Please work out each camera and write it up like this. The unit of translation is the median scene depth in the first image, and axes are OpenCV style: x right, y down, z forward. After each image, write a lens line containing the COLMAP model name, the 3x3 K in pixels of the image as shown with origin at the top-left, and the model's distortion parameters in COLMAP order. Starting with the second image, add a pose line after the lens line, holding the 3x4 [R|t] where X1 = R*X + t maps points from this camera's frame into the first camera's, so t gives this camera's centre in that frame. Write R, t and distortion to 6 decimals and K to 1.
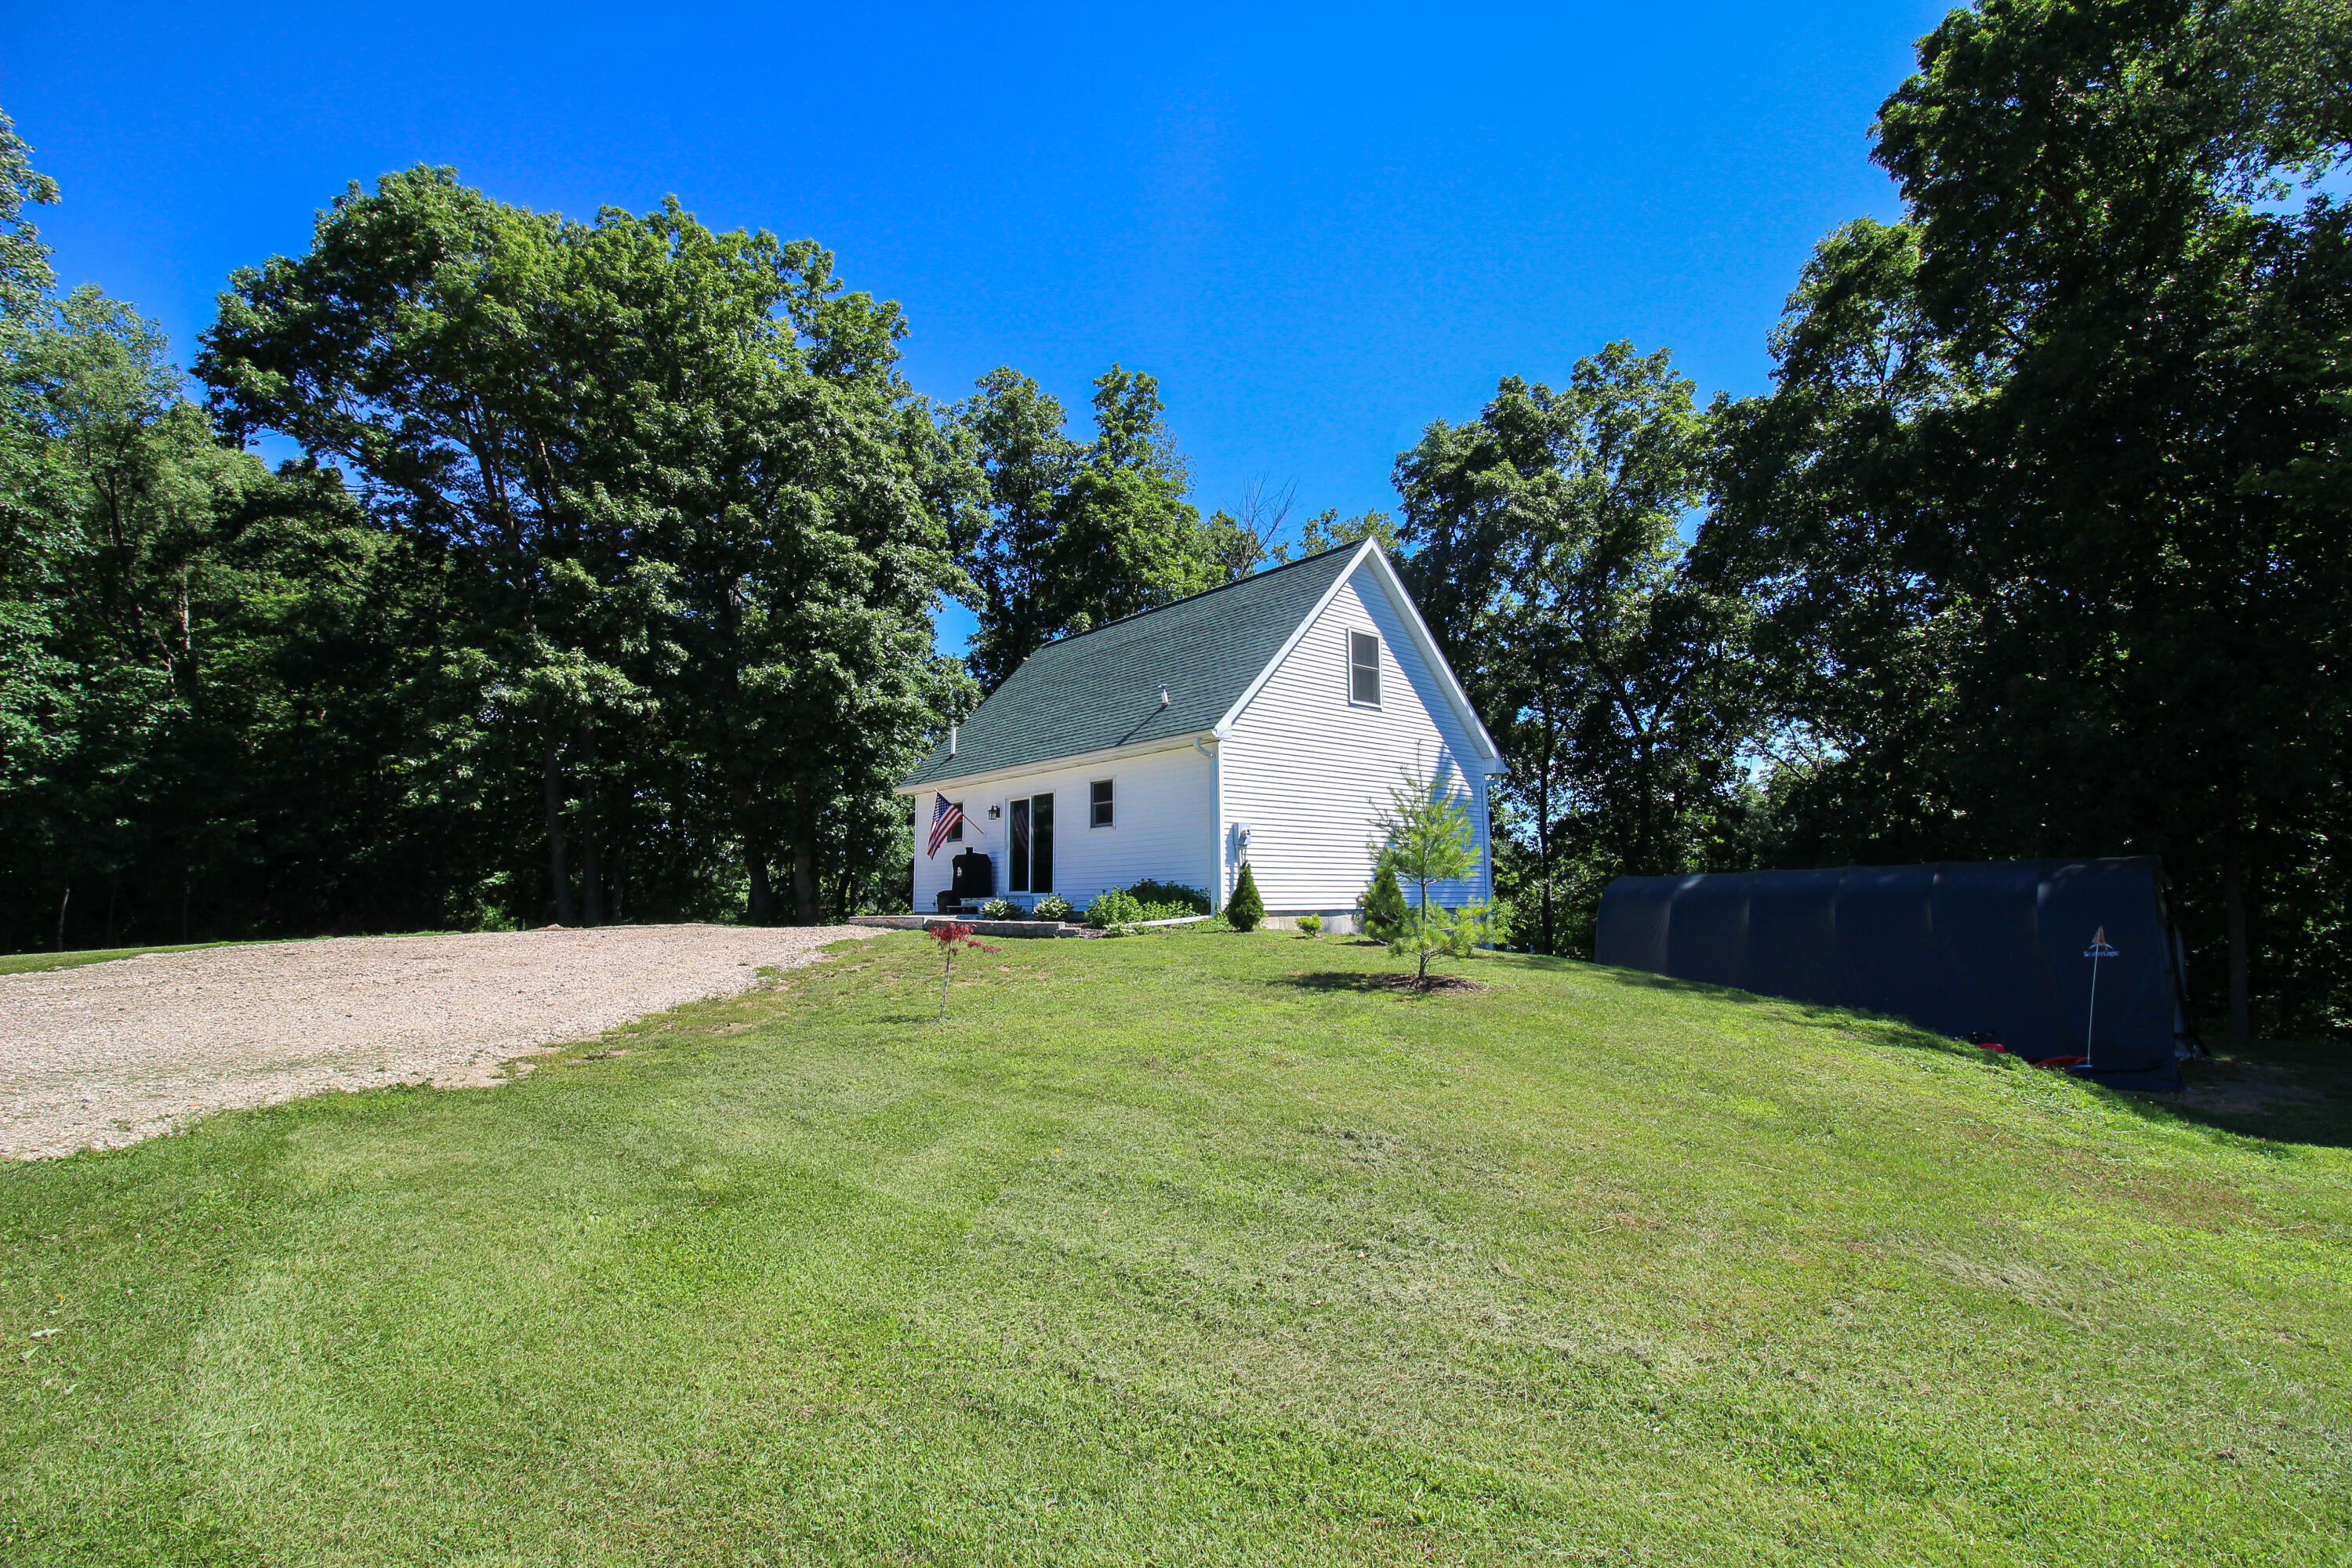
lens RADIAL K [[1088.0, 0, 1173.5], [0, 1088.0, 775.9], [0, 0, 1]] dist [0.000941, -0.015883]
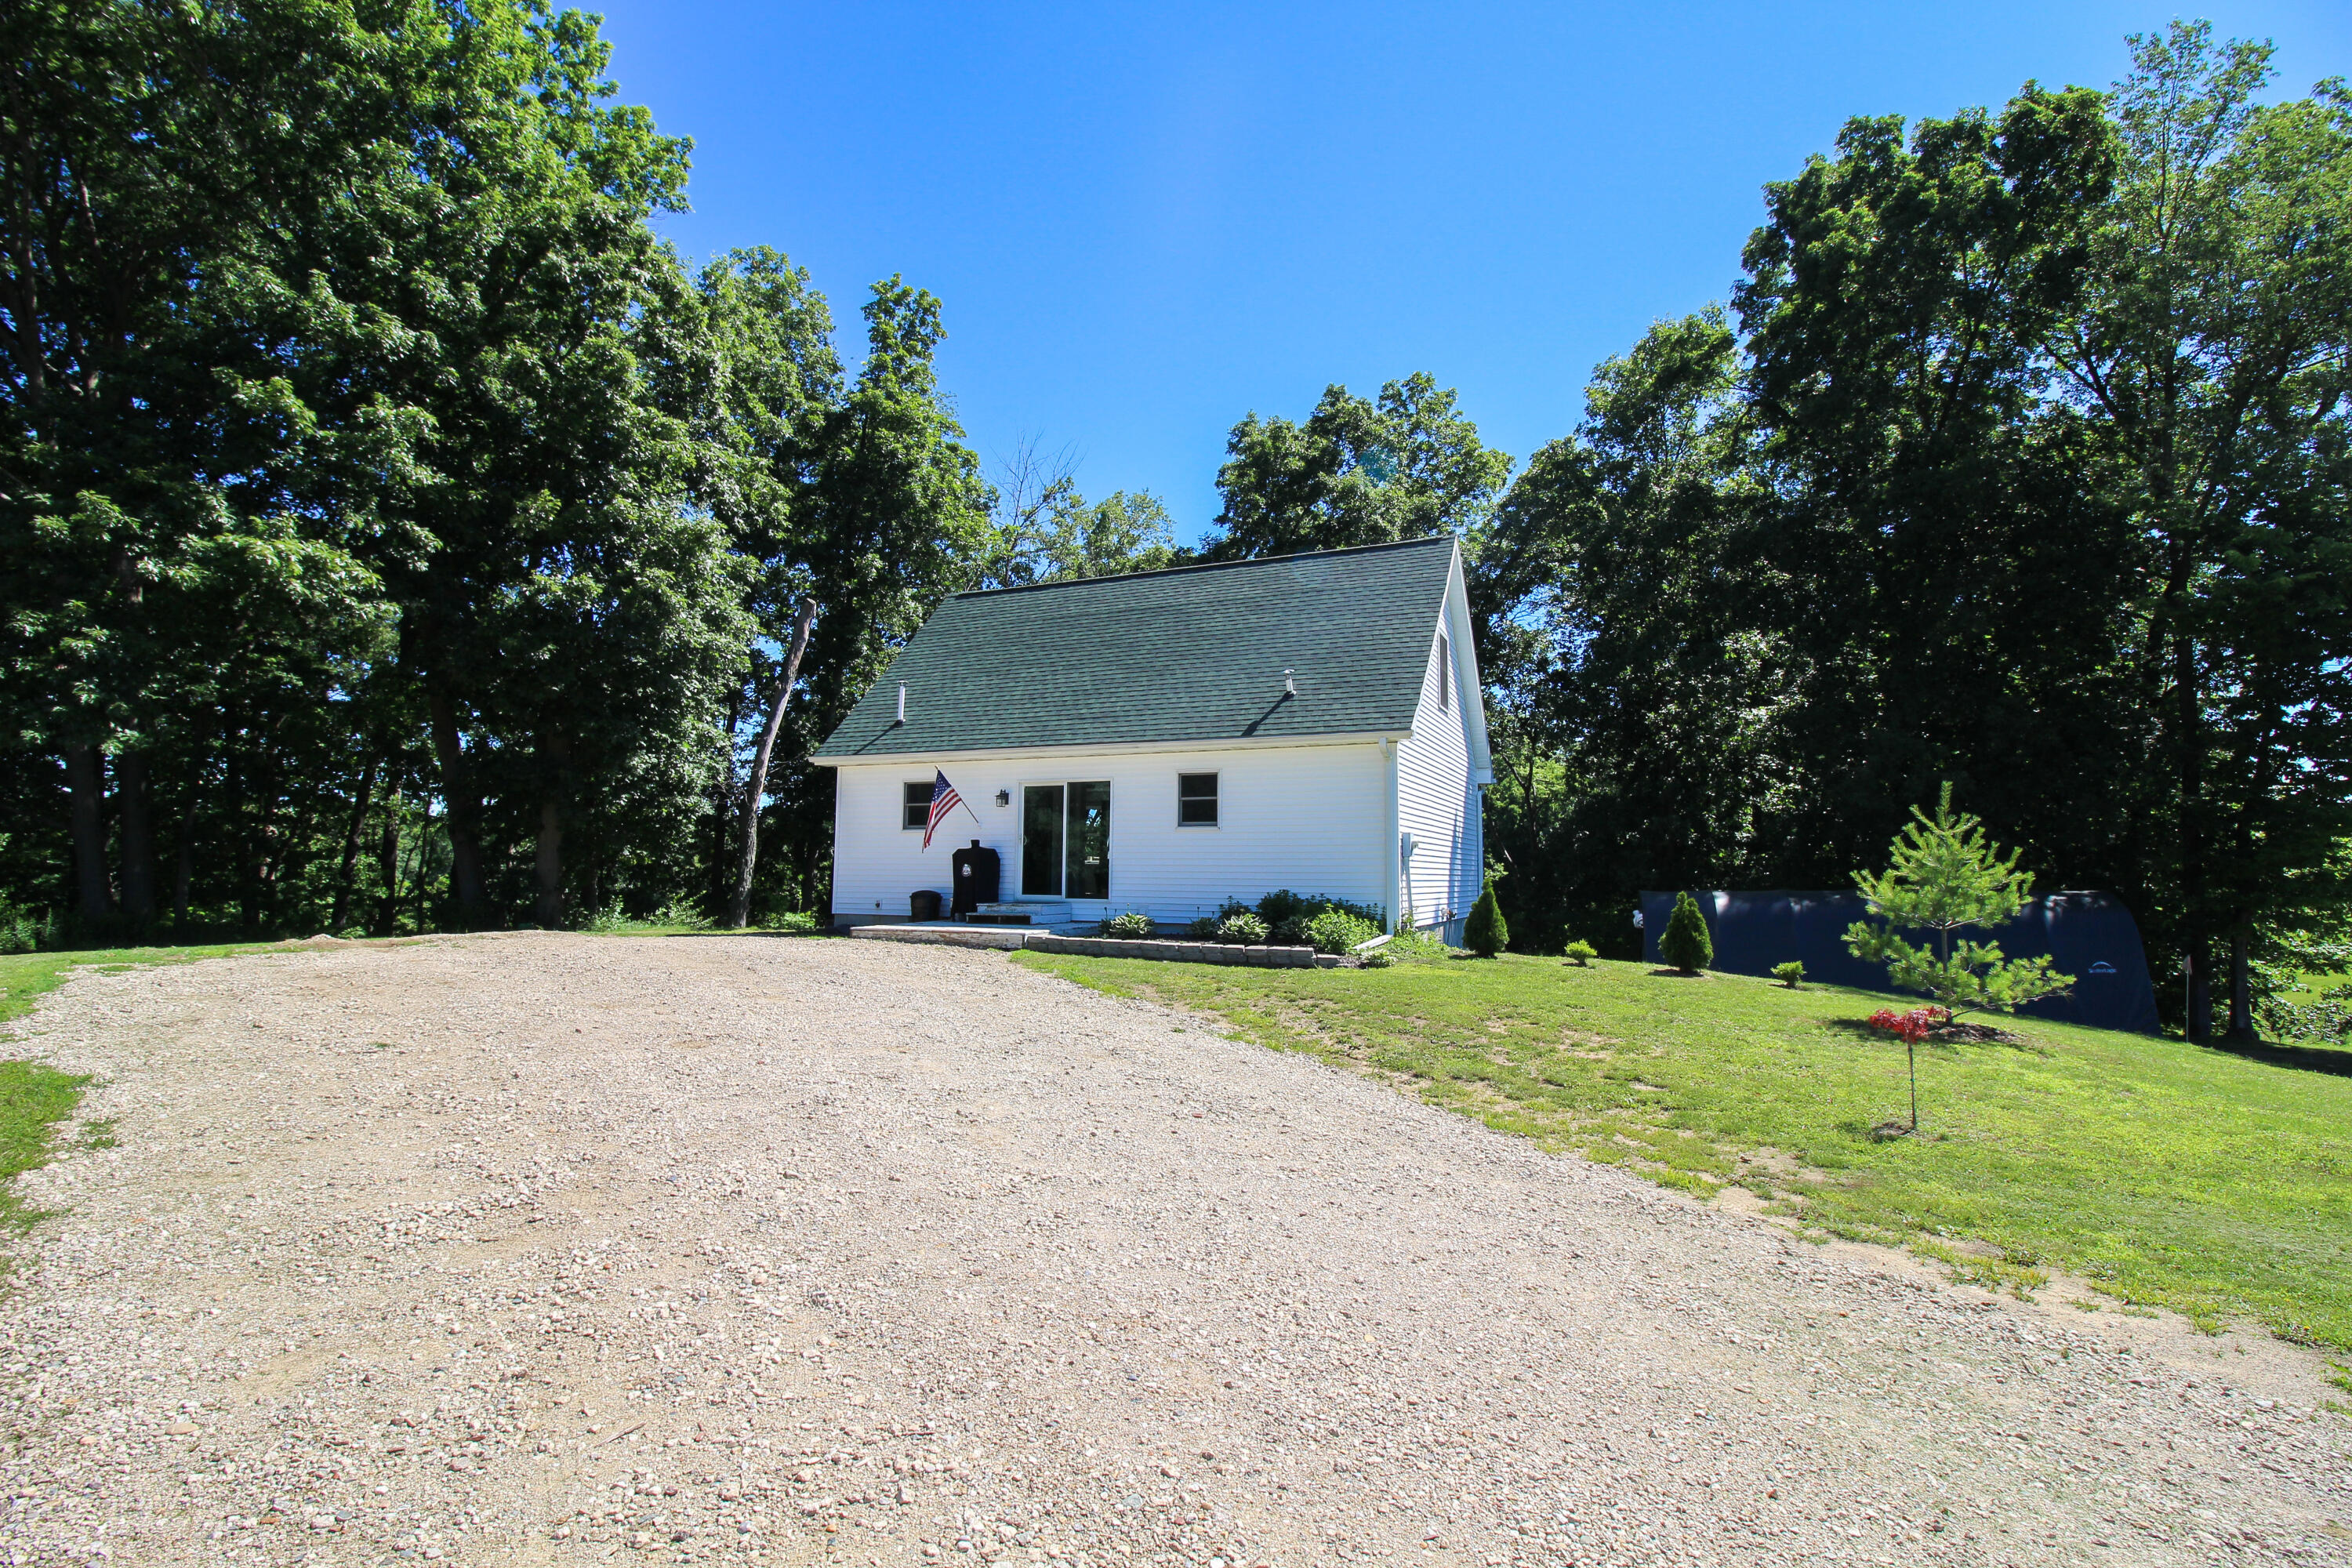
lens RADIAL K [[1088.0, 0, 1173.5], [0, 1088.0, 775.9], [0, 0, 1]] dist [0.000941, -0.015883]
pose [[0.905616, 0.055696, 0.420426, -0.305834], [-0.066715, 0.997705, 0.011537, -0.001132], [-0.418819, -0.038497, 0.907253, 0.156210]]
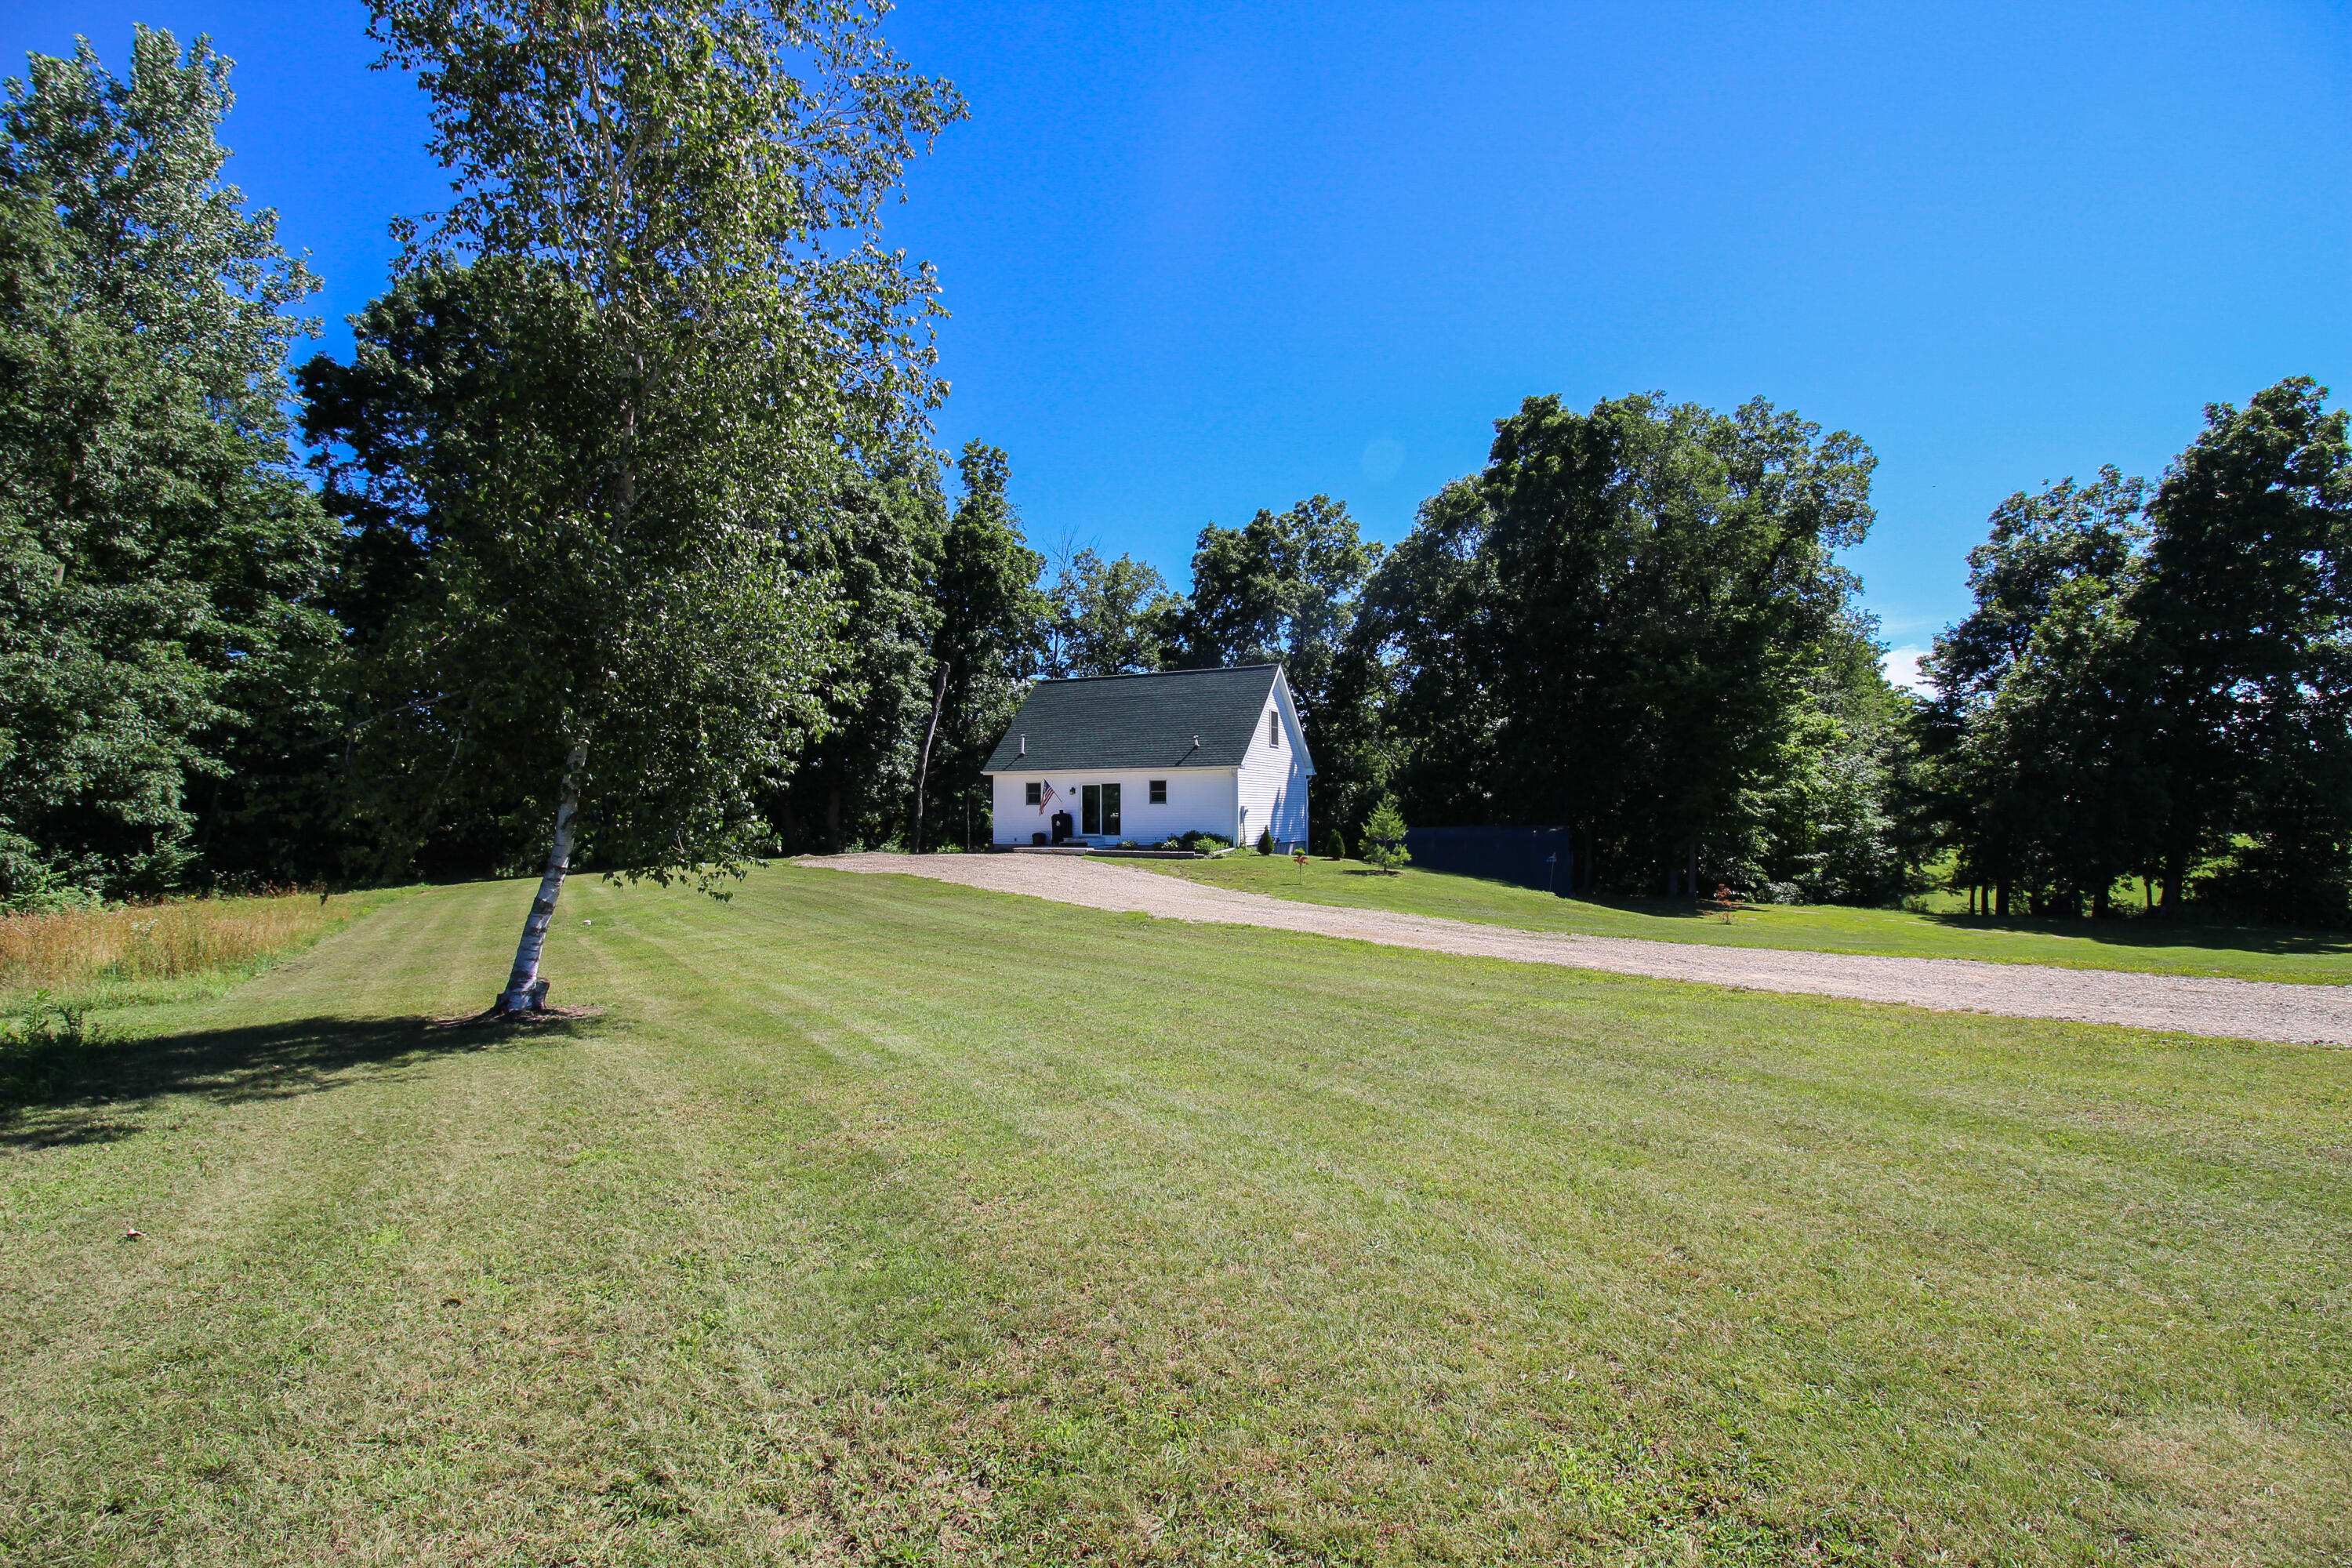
lens RADIAL K [[1082.4, 0, 1180.6], [0, 1082.4, 784.2], [0, 0, 1]] dist [0.000165, -0.014145]
pose [[0.912052, 0.014566, 0.409816, -0.580318], [-0.050840, 0.995675, 0.077756, -0.100228], [-0.406911, -0.091753, 0.908848, -0.570190]]
